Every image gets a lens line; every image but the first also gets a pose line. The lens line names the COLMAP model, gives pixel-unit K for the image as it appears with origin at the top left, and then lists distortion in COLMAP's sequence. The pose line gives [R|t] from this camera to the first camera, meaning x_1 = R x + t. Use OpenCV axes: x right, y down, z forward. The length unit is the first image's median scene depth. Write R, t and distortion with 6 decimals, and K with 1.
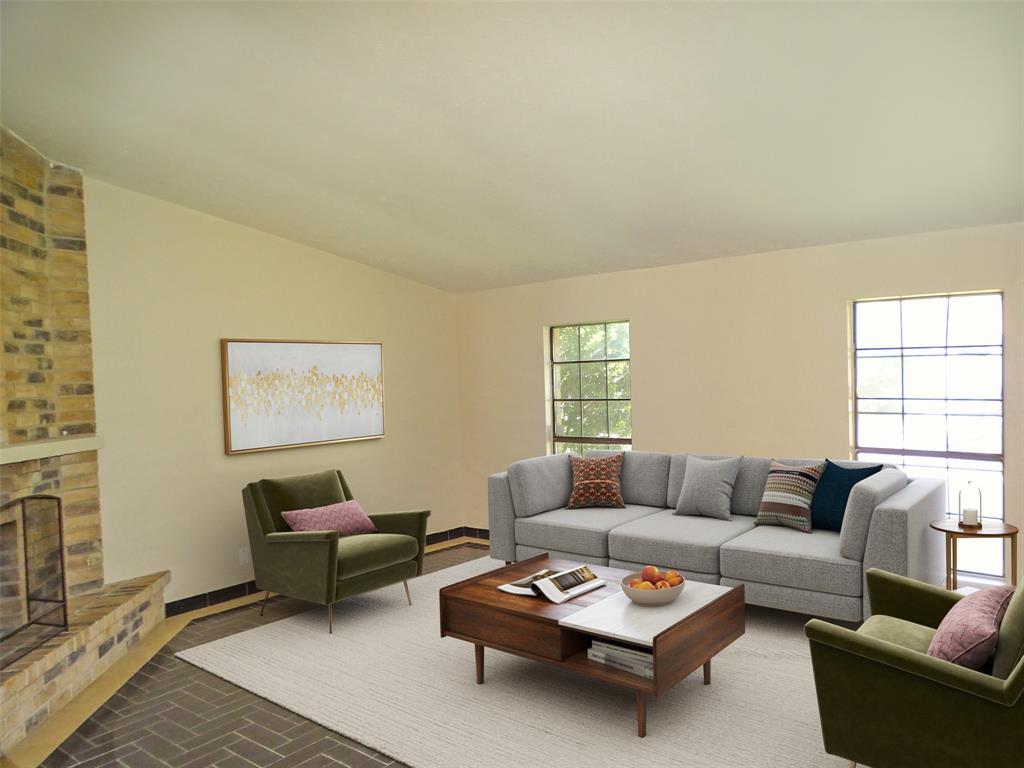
lens RADIAL K [[763.6, 0, 514.8], [0, 763.6, 395.9], [0, 0, 1]] dist [0.003904, 0.002359]
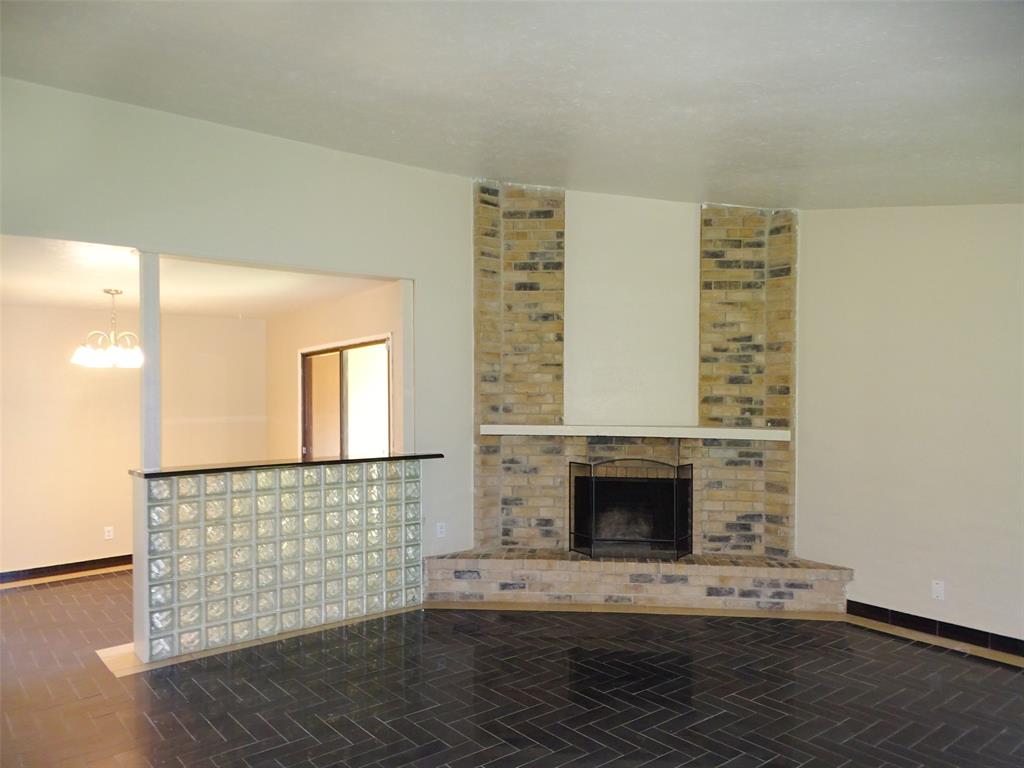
lens RADIAL K [[752.0, 0, 520.3], [0, 752.0, 381.1], [0, 0, 1]] dist [0.053731, -0.000376]
pose [[-0.199723, 0.024014, -0.979558, 0.707391], [-0.025297, 0.999240, 0.029654, -0.049149], [0.979526, 0.030702, -0.198964, 0.843288]]
